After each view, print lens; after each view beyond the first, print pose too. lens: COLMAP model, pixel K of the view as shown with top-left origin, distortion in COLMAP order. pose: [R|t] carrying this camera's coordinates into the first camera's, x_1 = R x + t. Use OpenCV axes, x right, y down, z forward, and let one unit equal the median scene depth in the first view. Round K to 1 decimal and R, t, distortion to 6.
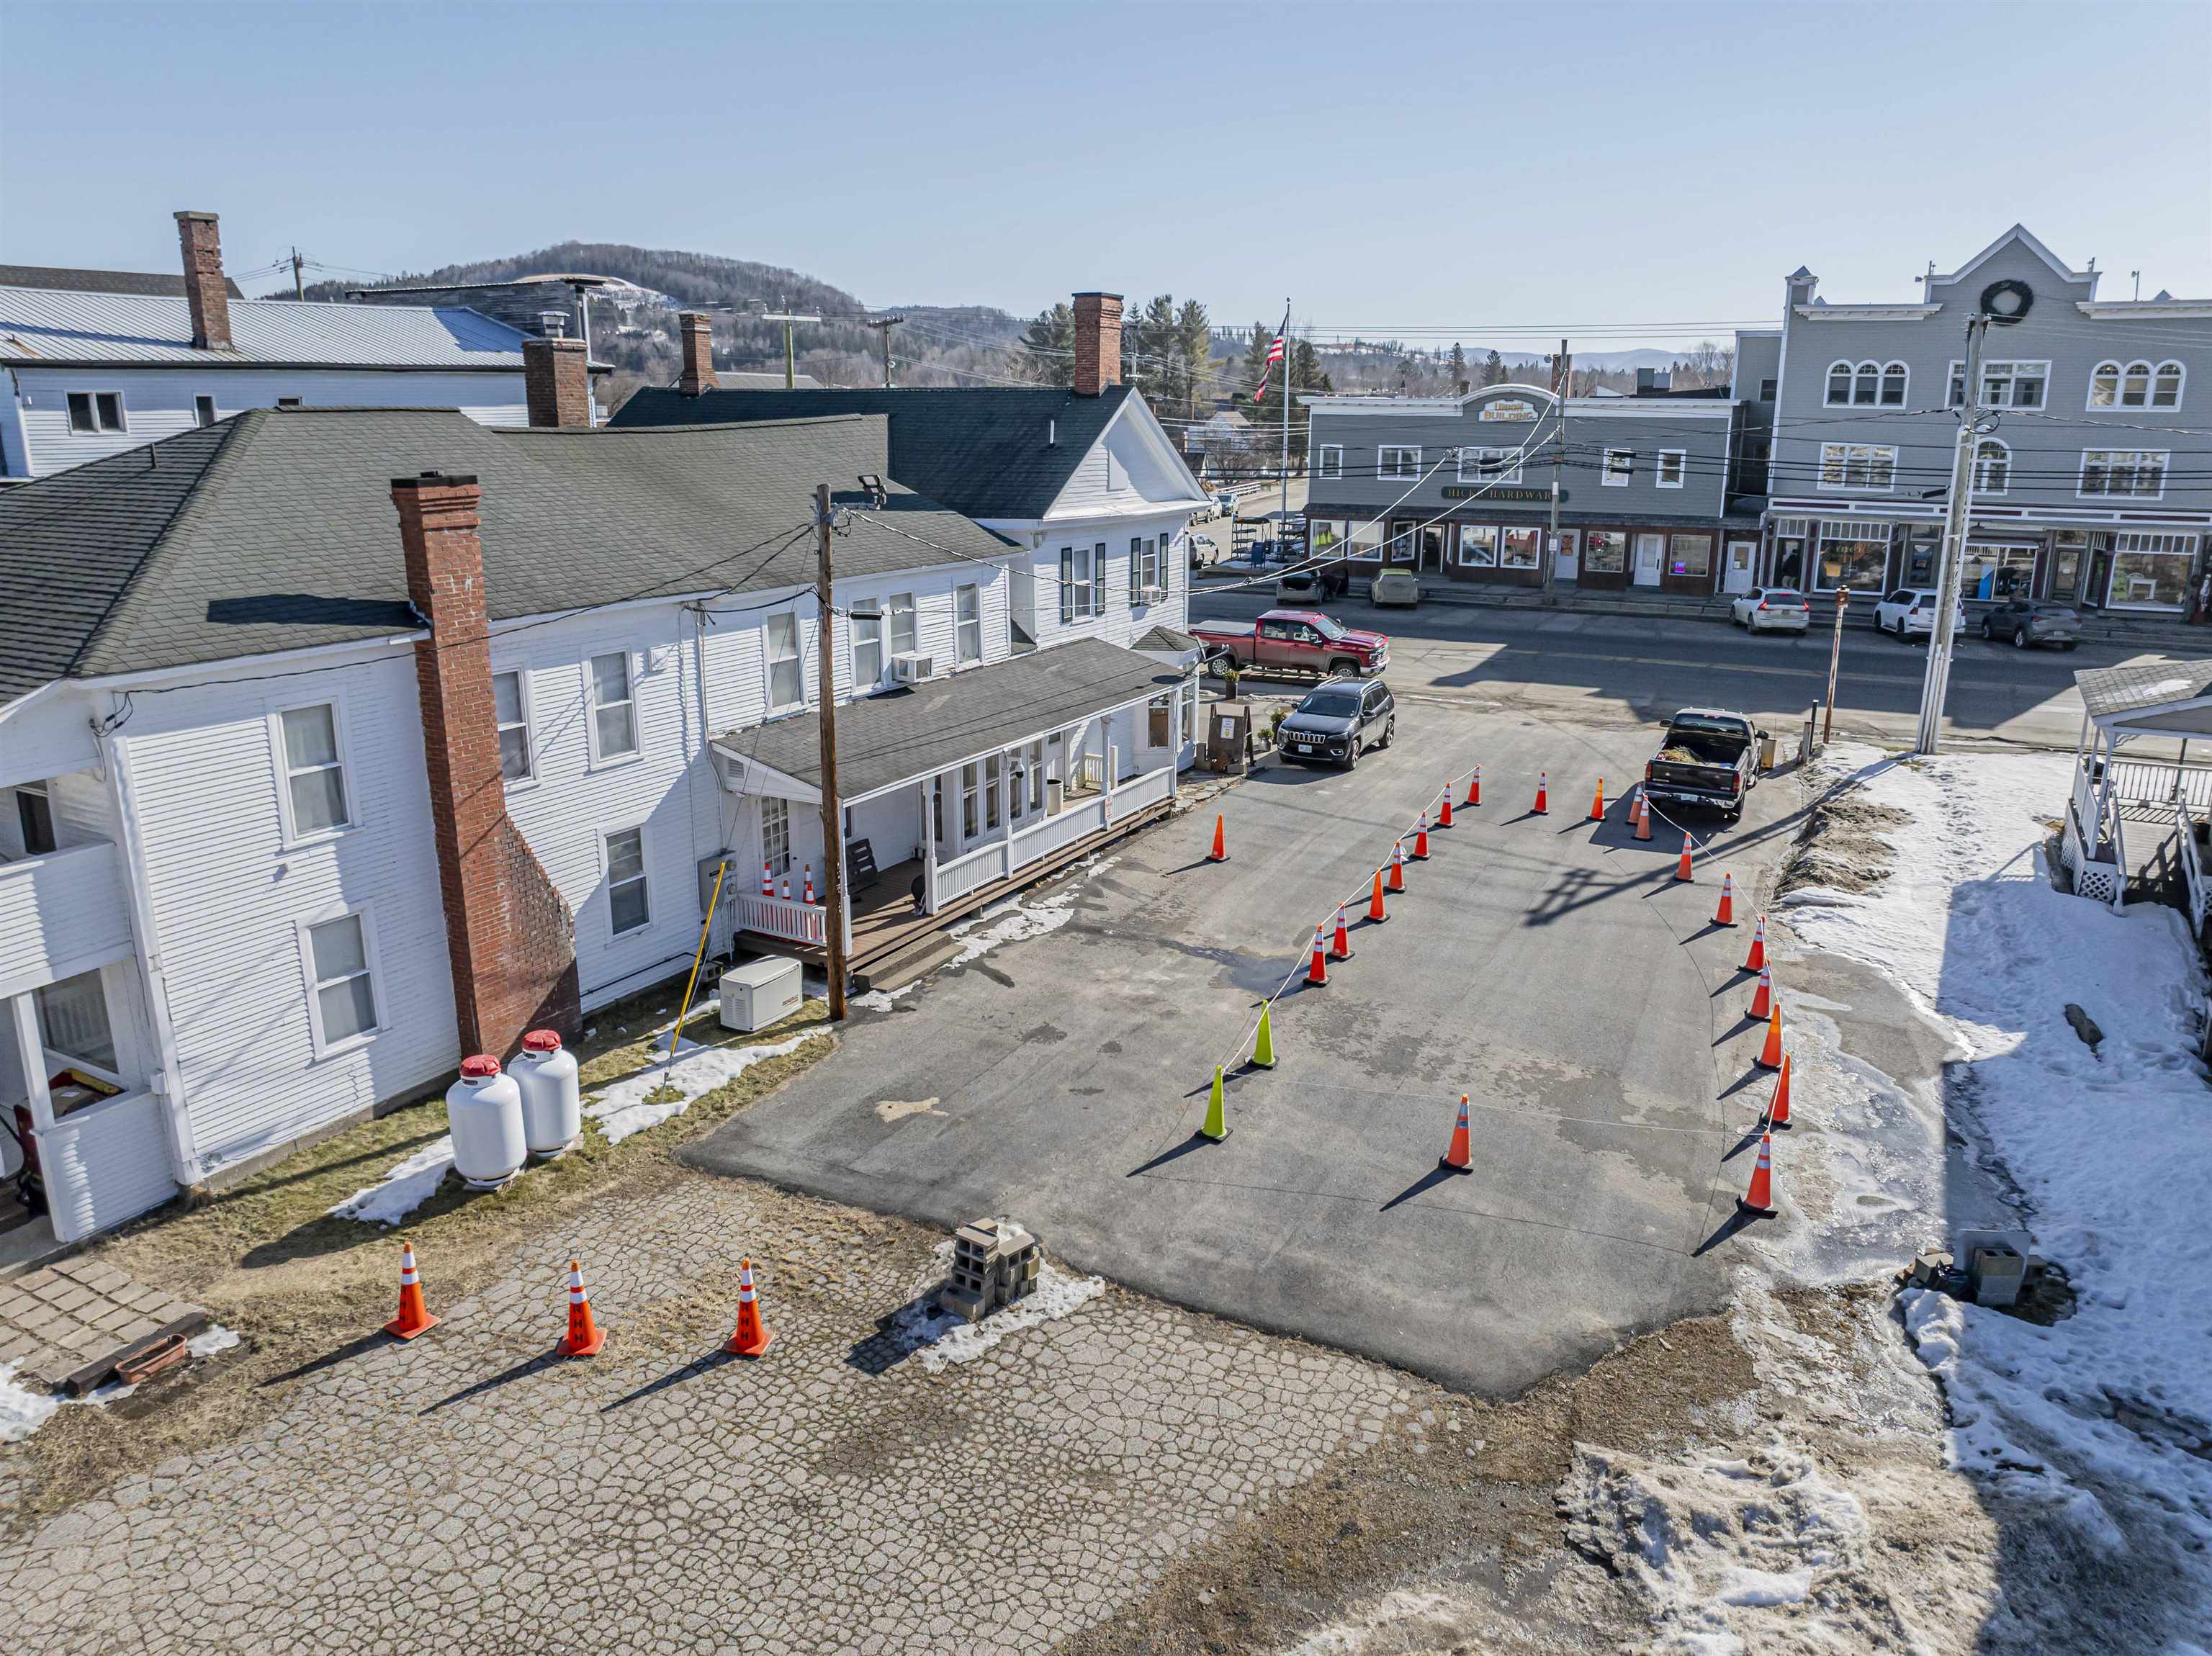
lens RADIAL K [[1558.1, 0, 1114.5], [0, 1558.1, 825.3], [0, 0, 1]] dist [-0.043814, 0.012518]
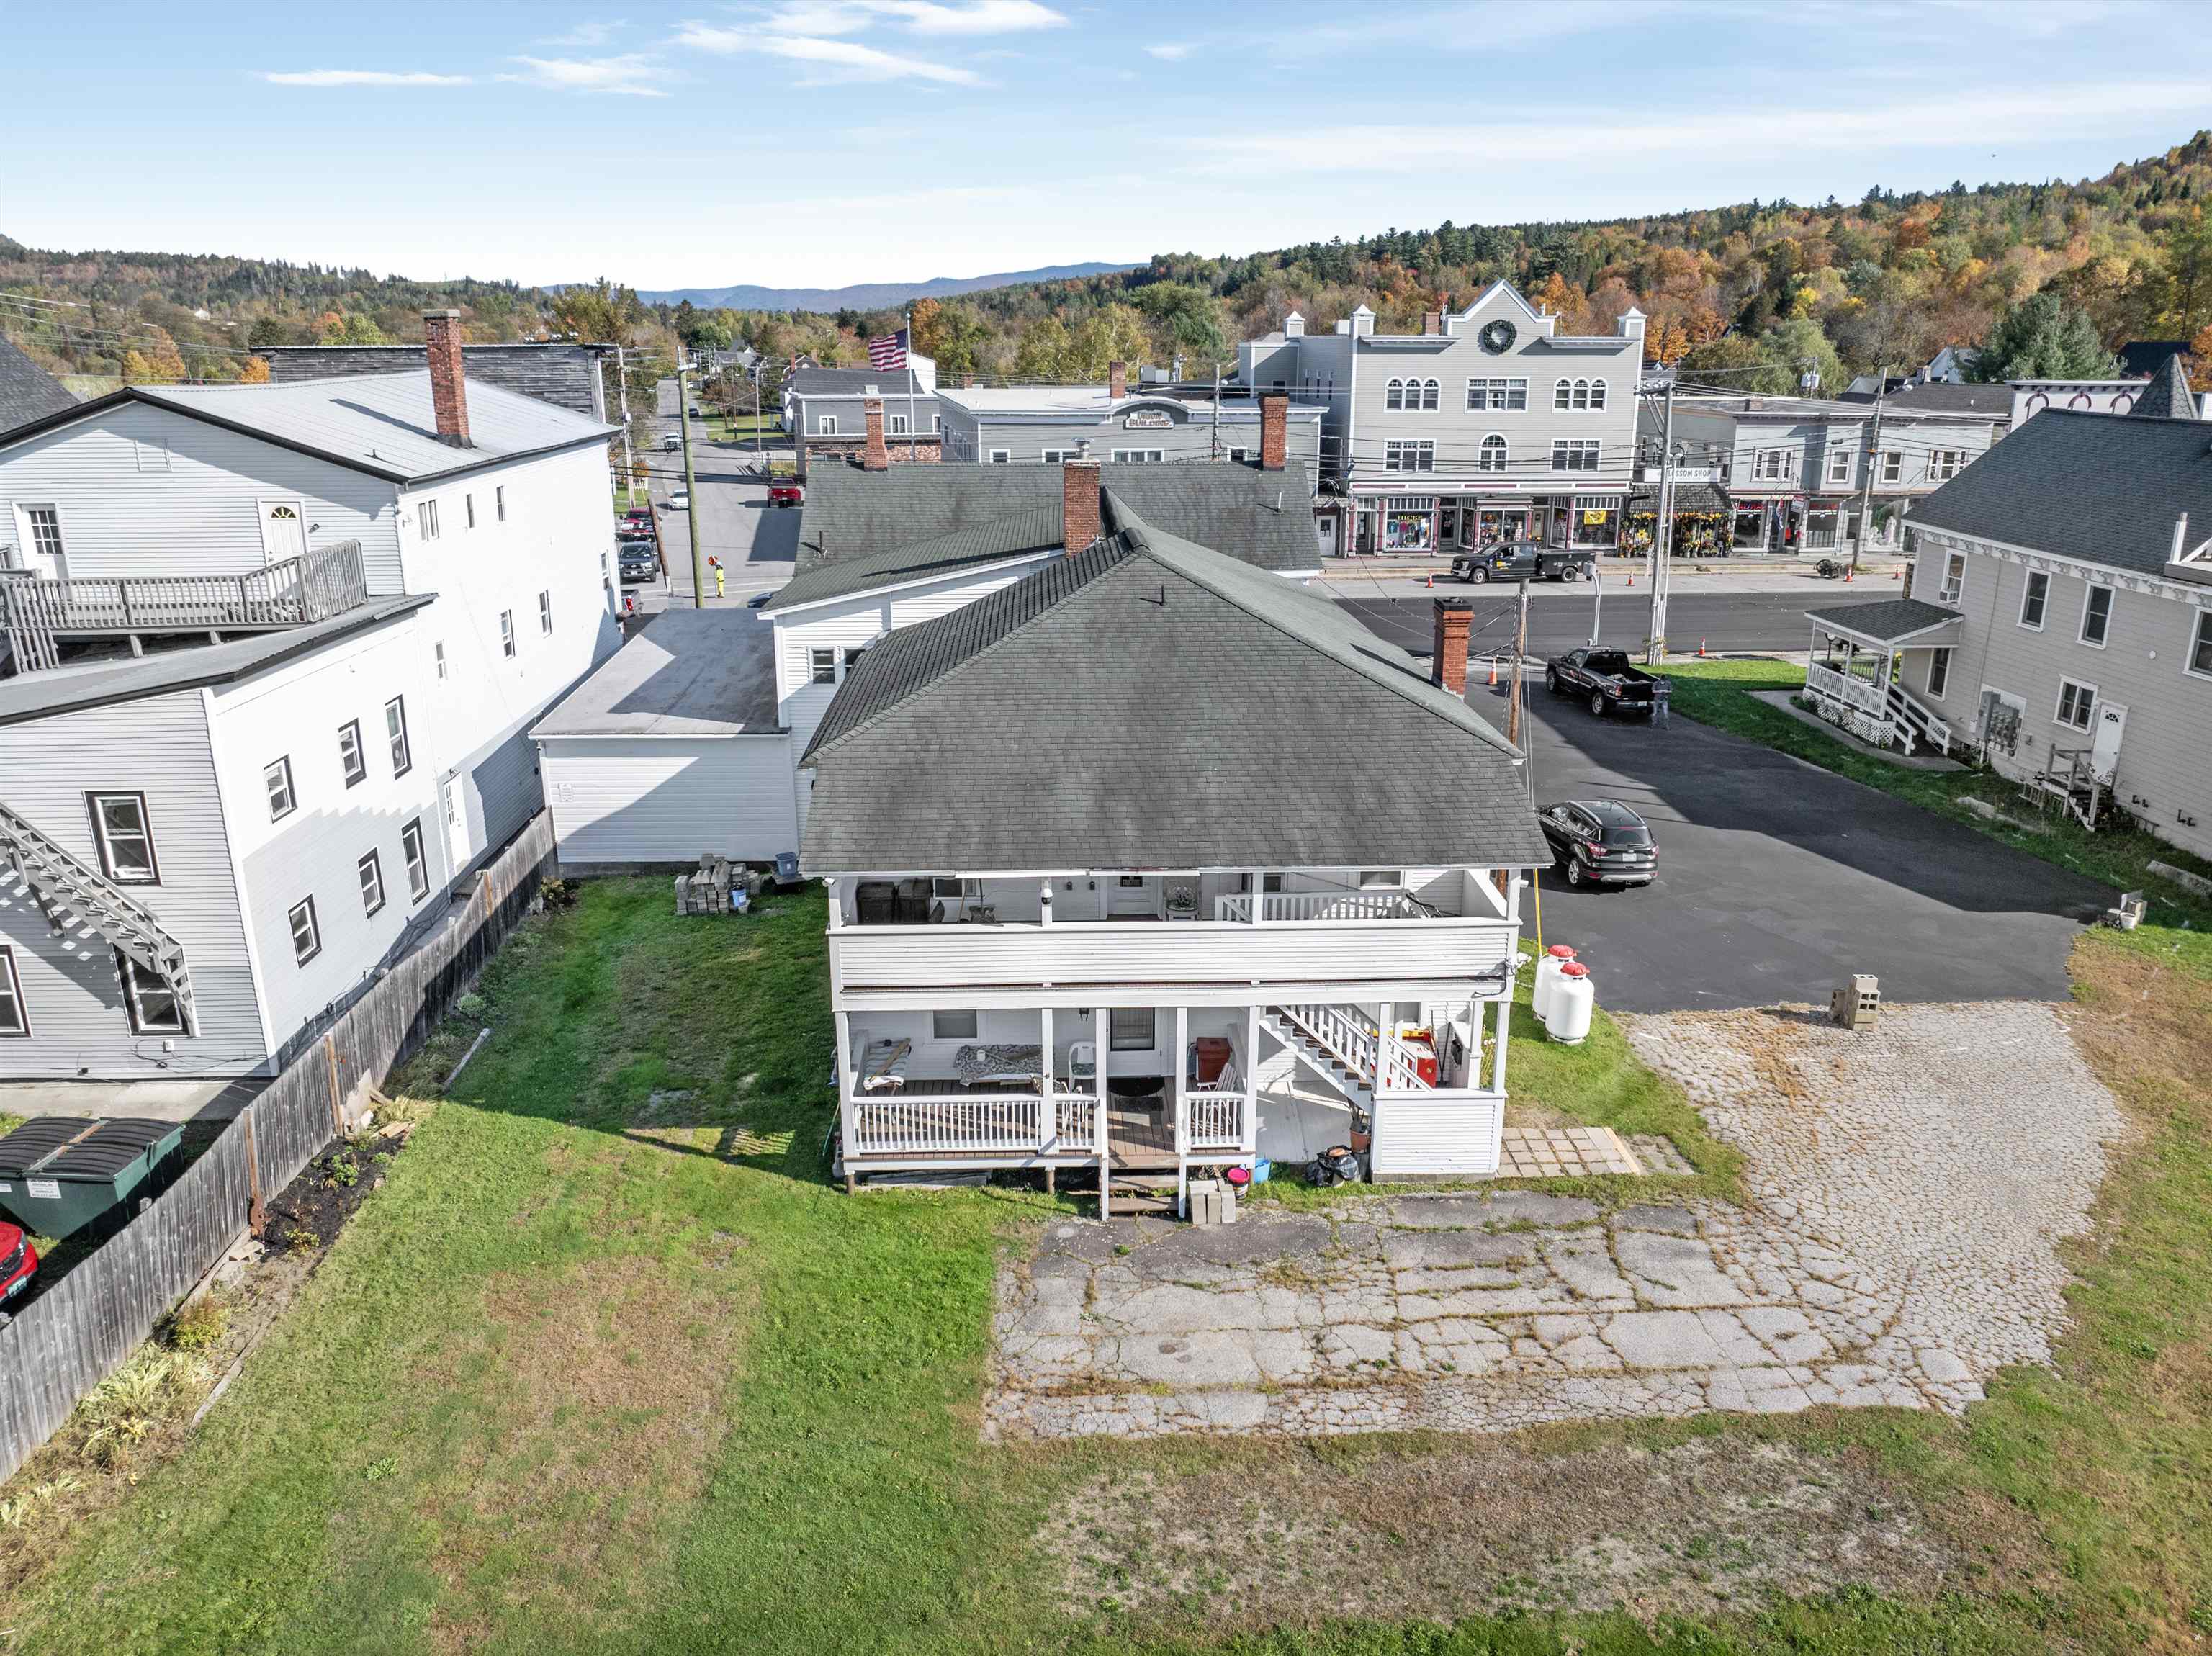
lens RADIAL K [[1558.1, 0, 1115.9], [0, 1558.1, 816.6], [0, 0, 1]] dist [-0.043814, 0.012518]
pose [[0.857288, -0.153212, 0.491511, -0.747296], [0.136664, 0.988165, 0.069659, -0.083532], [-0.496366, 0.007454, 0.868081, -0.078103]]
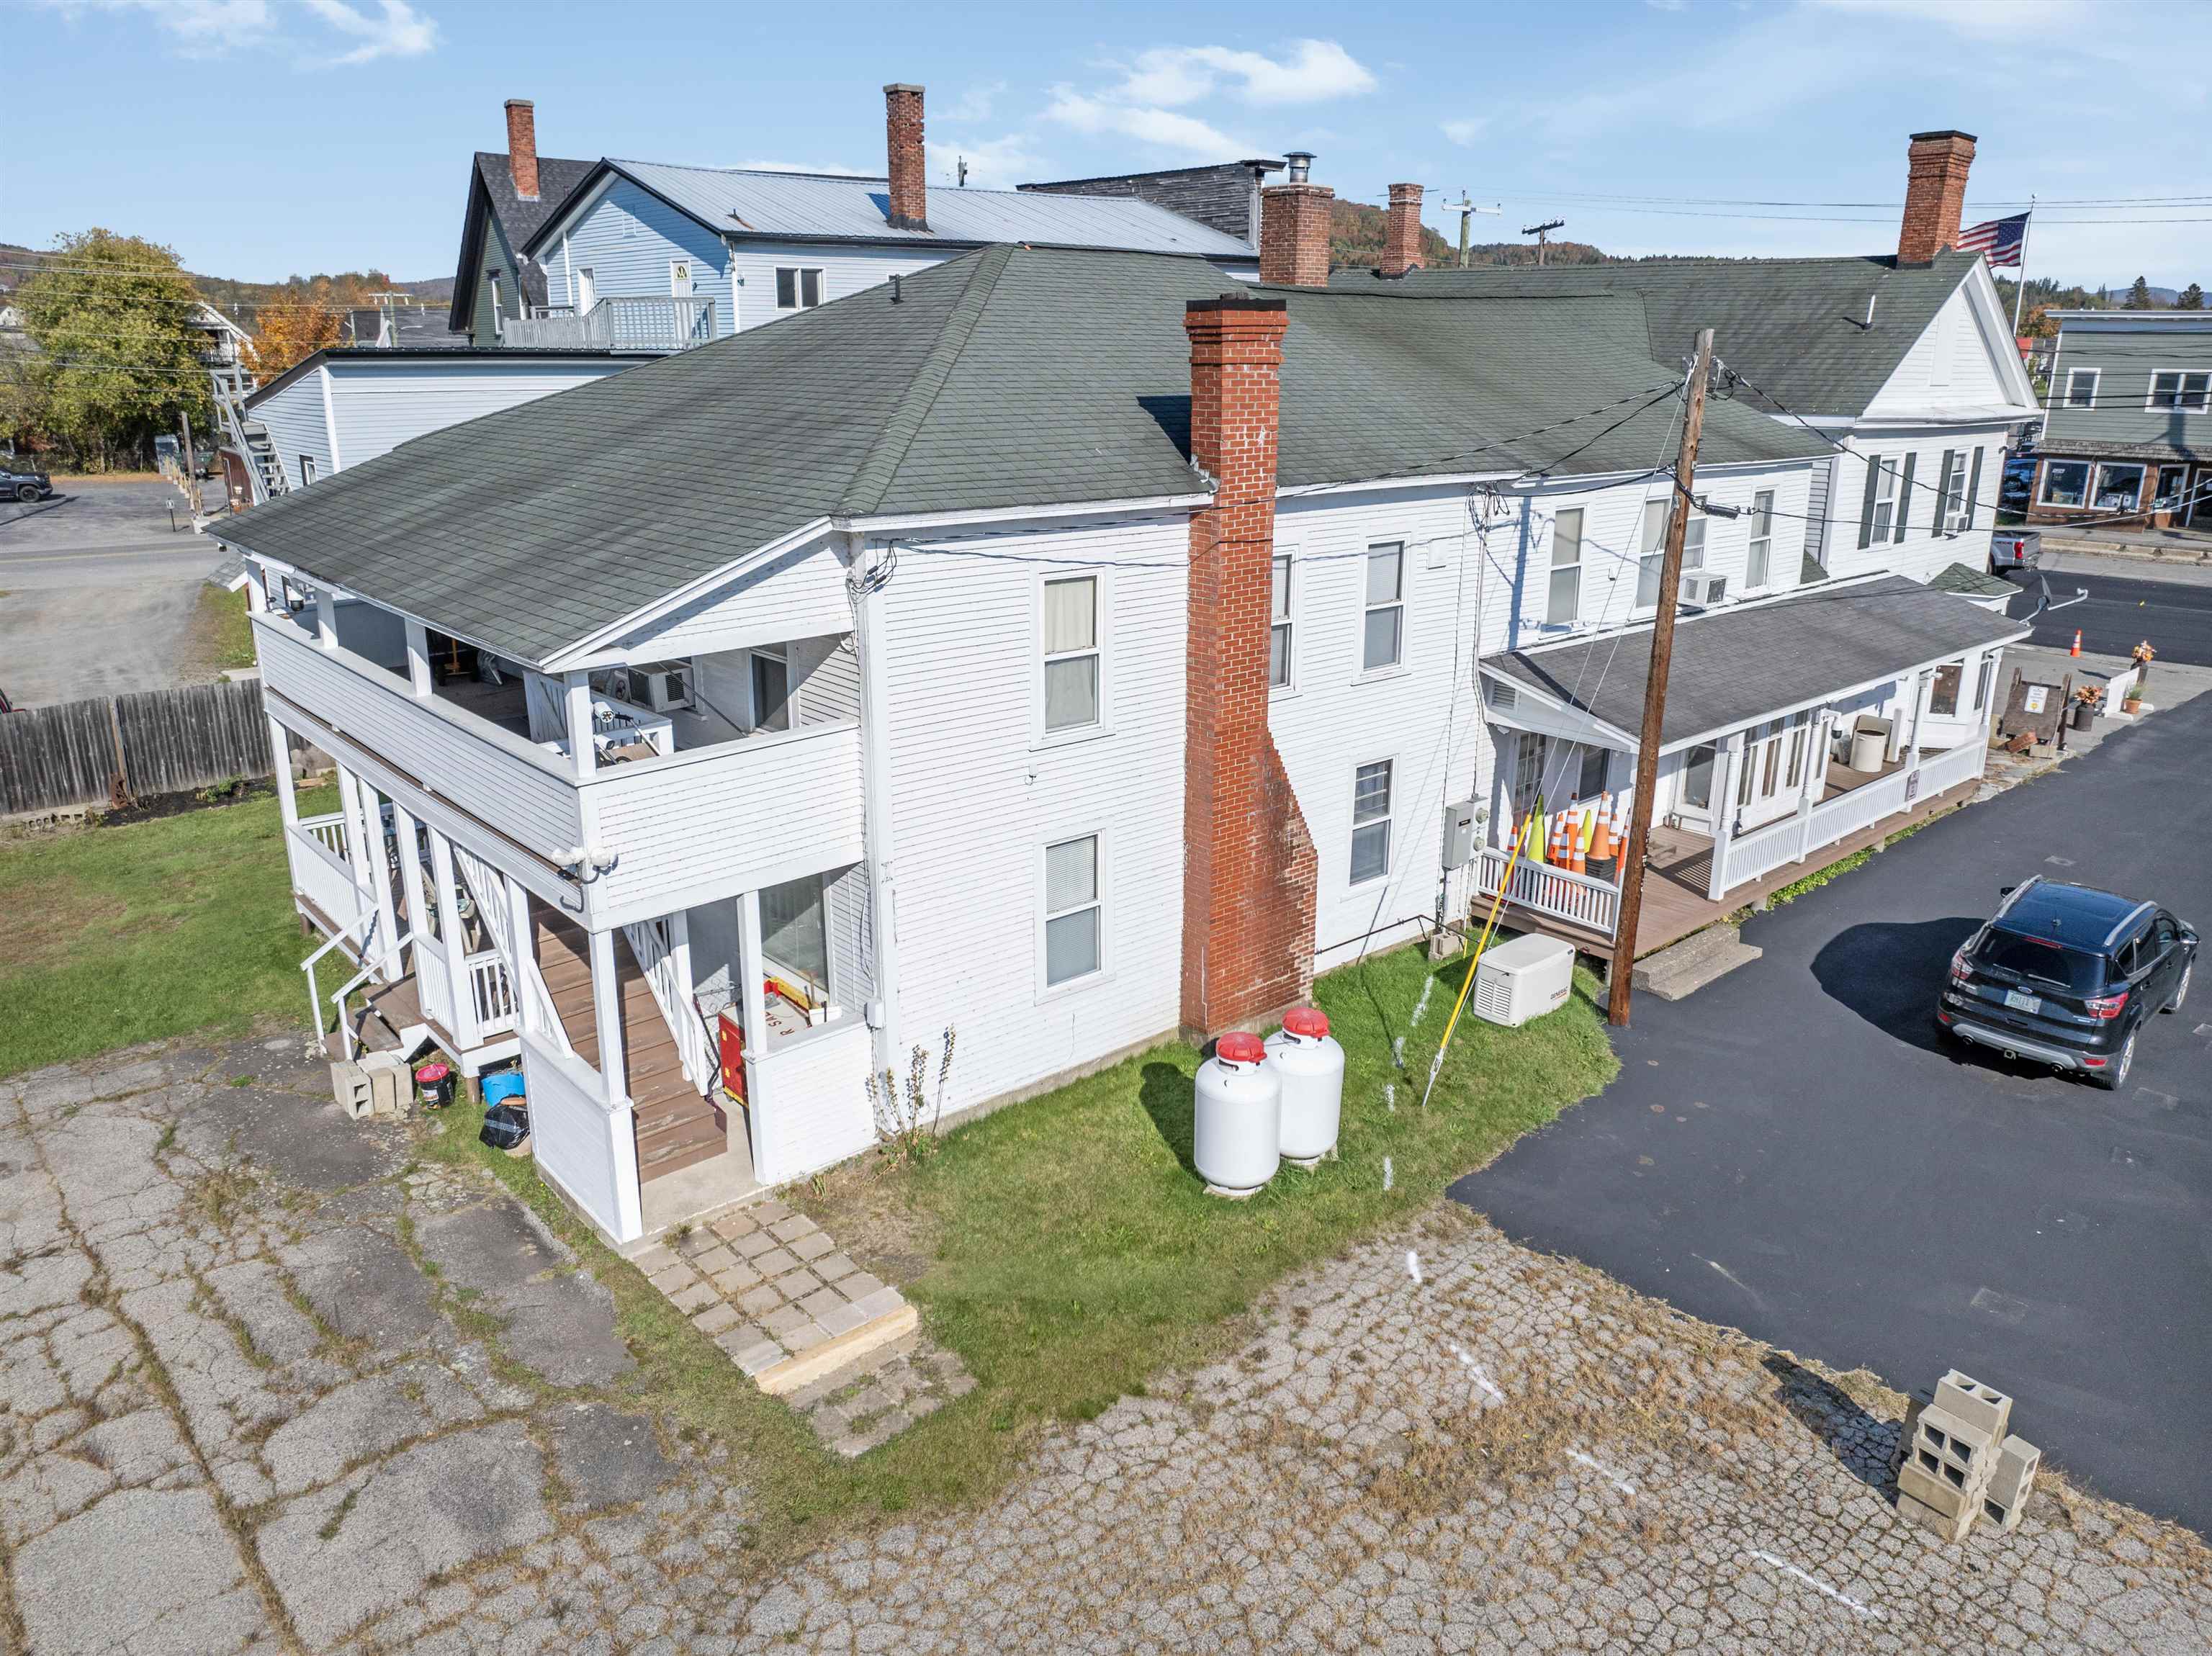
lens RADIAL K [[1558.1, 0, 1110.3], [0, 1558.1, 816.3], [0, 0, 1]] dist [-0.043814, 0.012518]
pose [[0.938614, 0.102418, -0.329415, -0.104272], [-0.092283, 0.994656, 0.046303, 0.004401], [0.332396, -0.013061, 0.943049, 0.107959]]
